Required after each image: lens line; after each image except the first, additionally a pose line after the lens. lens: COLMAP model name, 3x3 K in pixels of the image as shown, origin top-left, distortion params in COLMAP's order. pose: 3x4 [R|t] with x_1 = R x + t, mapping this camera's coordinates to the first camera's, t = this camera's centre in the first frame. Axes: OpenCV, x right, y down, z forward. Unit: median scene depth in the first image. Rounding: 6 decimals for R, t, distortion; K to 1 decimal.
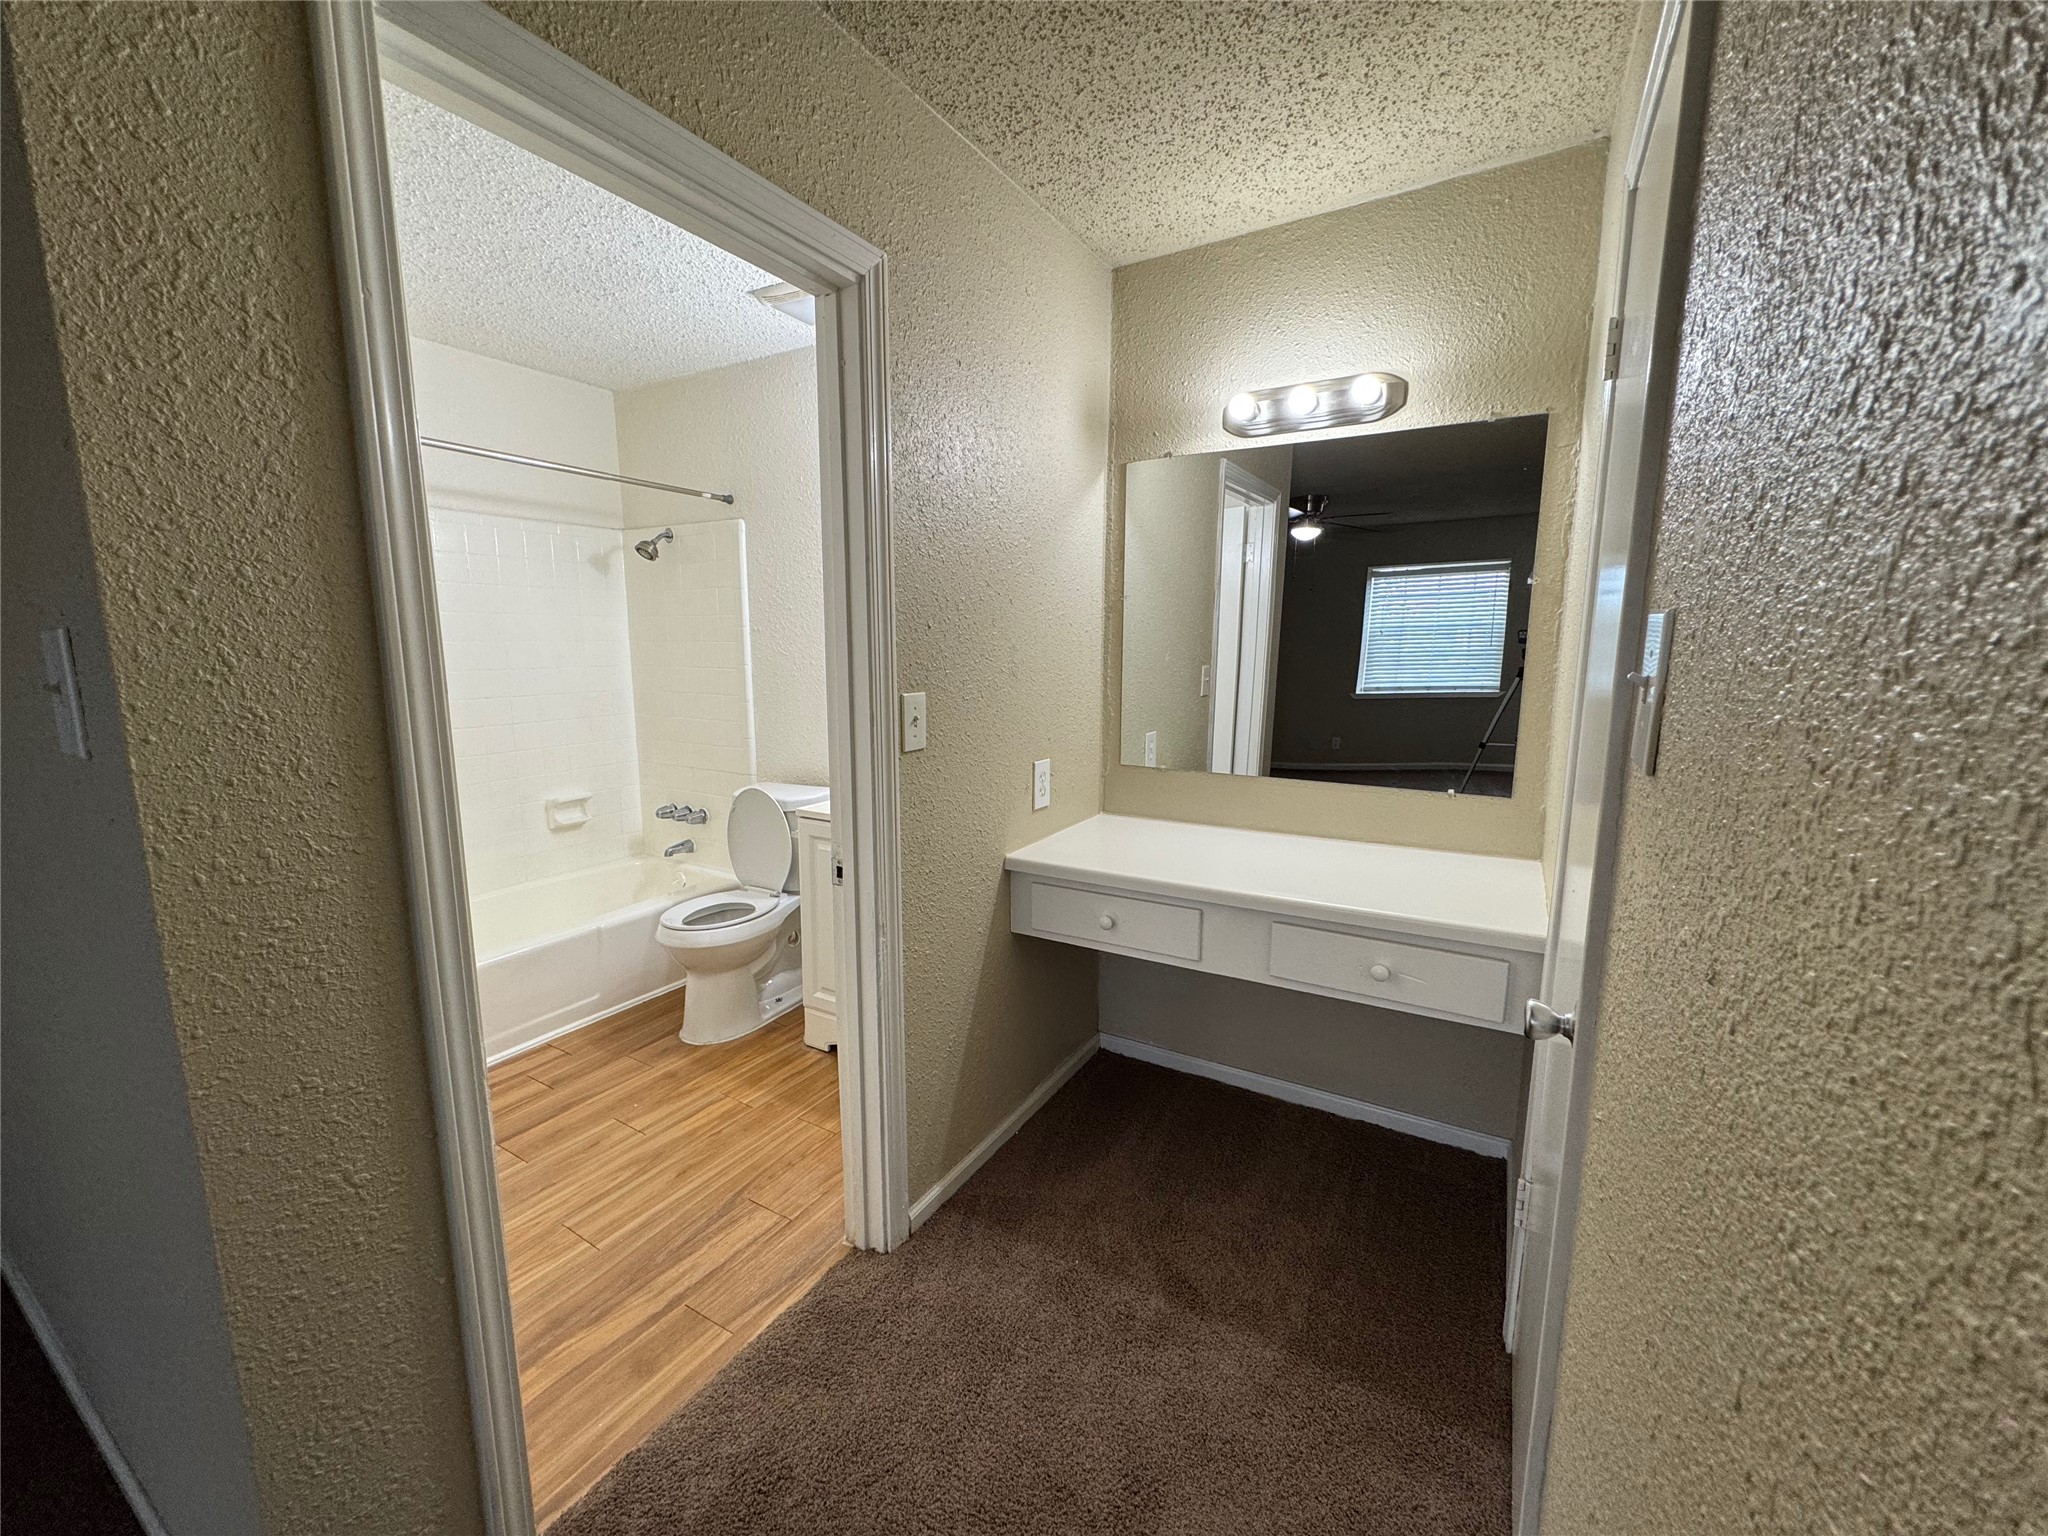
lens RADIAL K [[818.2, 0, 1010.9], [0, 818.2, 769.5], [0, 0, 1]] dist [0.000159, -0.000035]
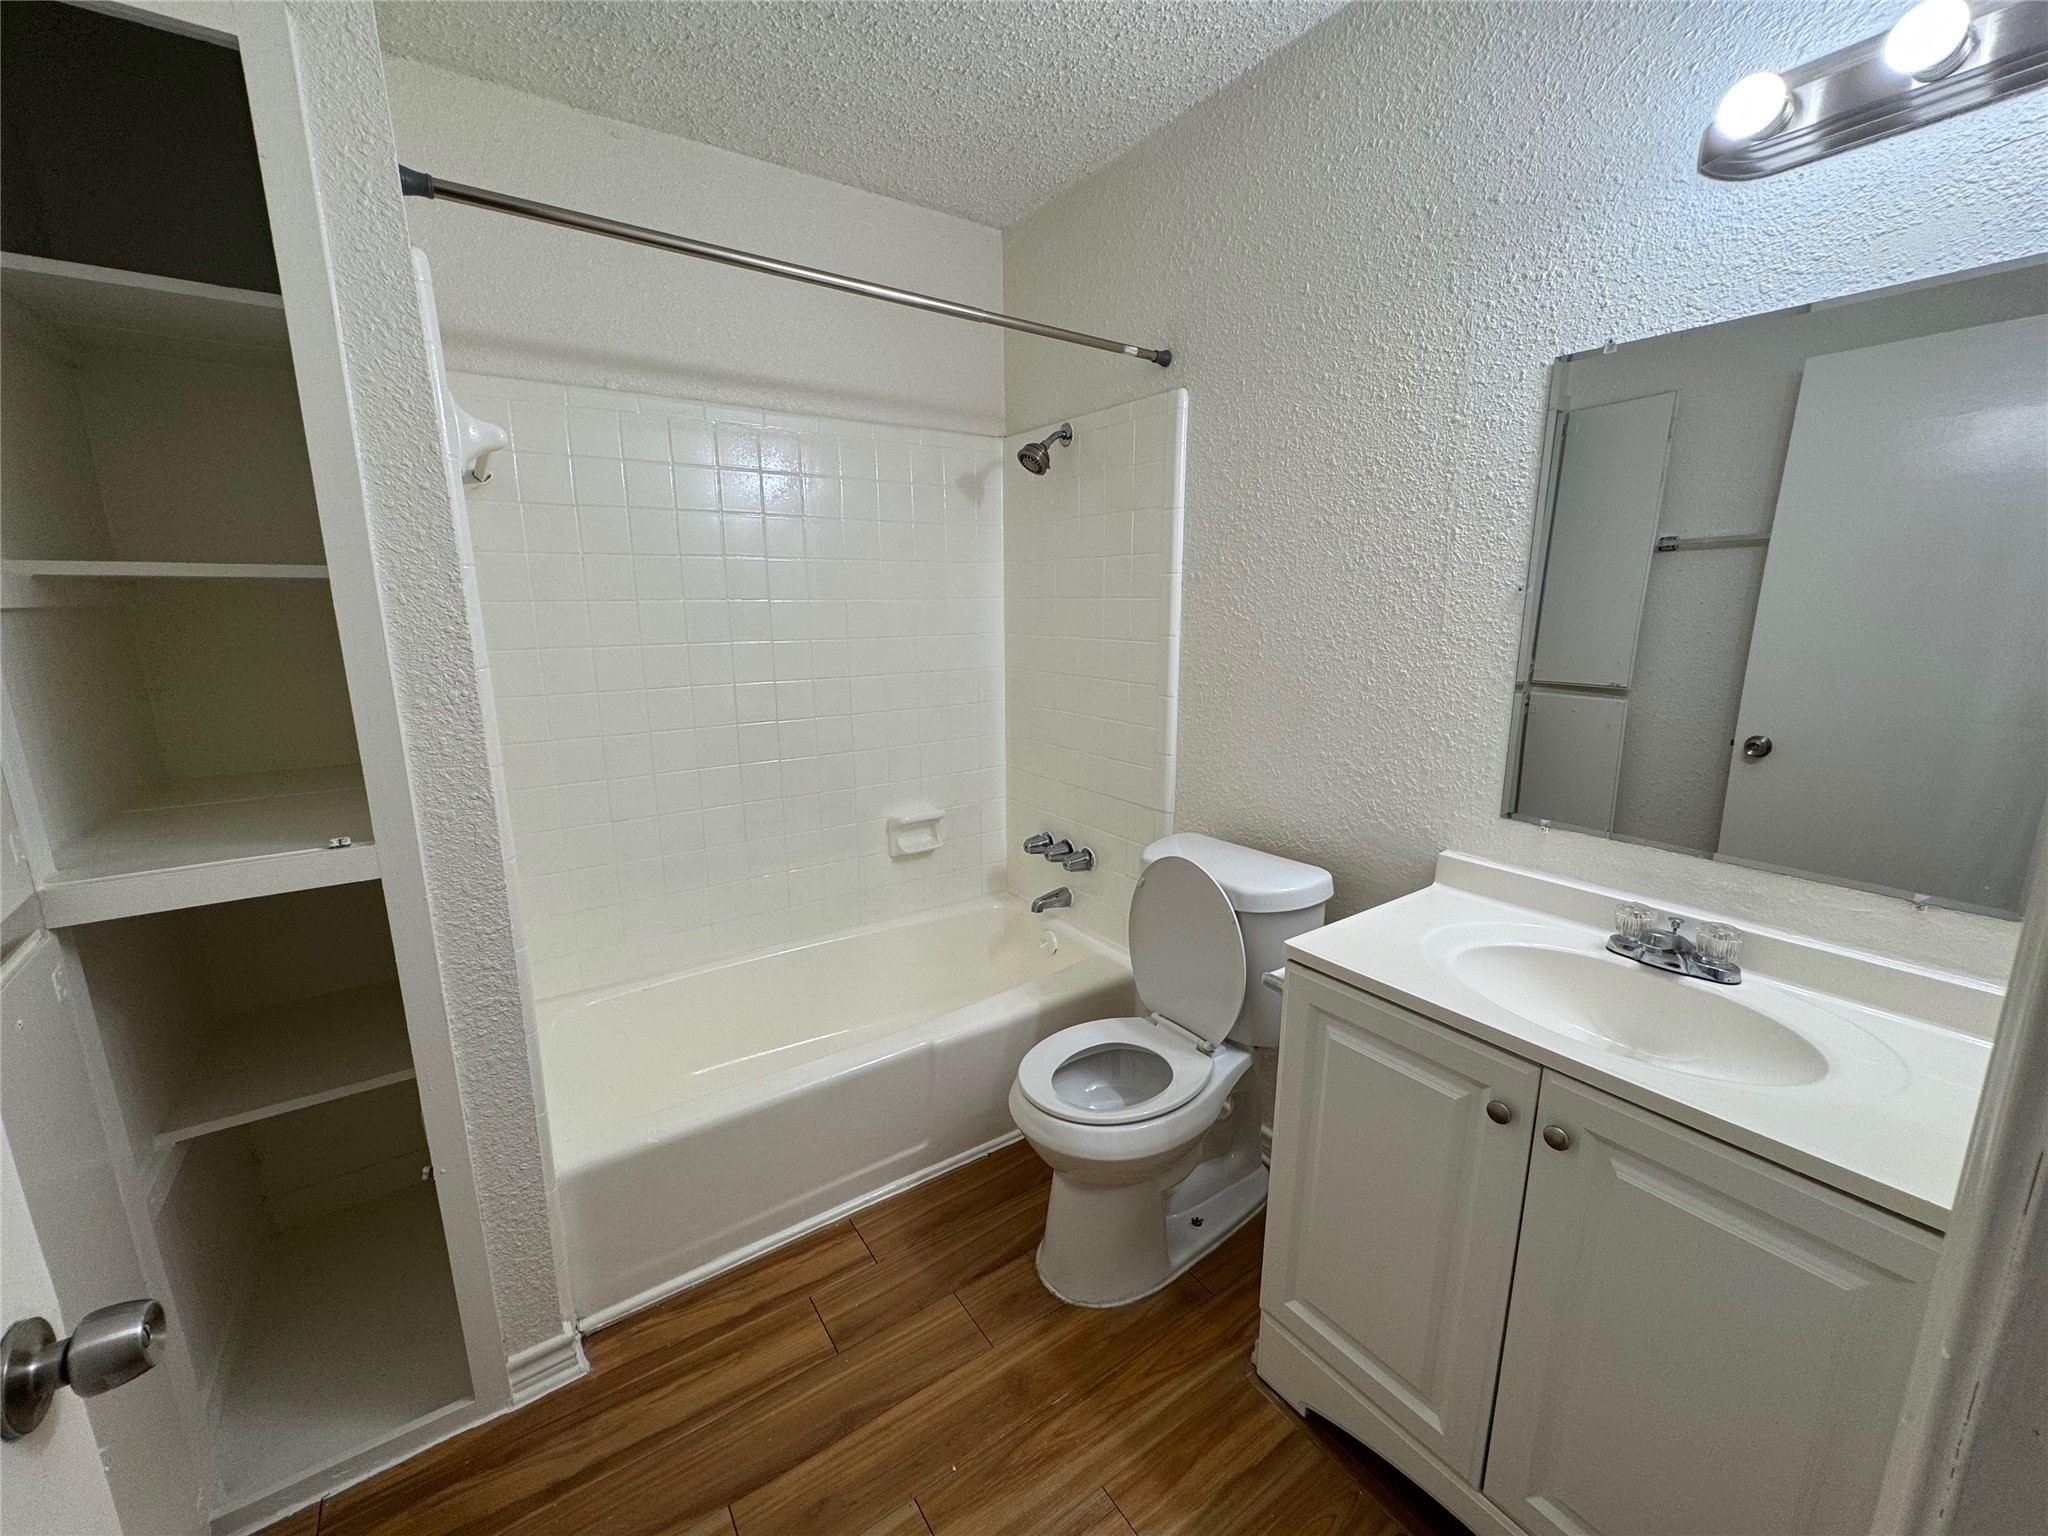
lens RADIAL K [[818.2, 0, 1025.7], [0, 818.2, 769.3], [0, 0, 1]] dist [0.000159, -0.000035]
pose [[0.913670, 0.076363, -0.399220, -0.167579], [-0.057161, 0.996572, 0.059806, -0.057537], [0.402418, -0.031823, 0.914903, 0.383581]]
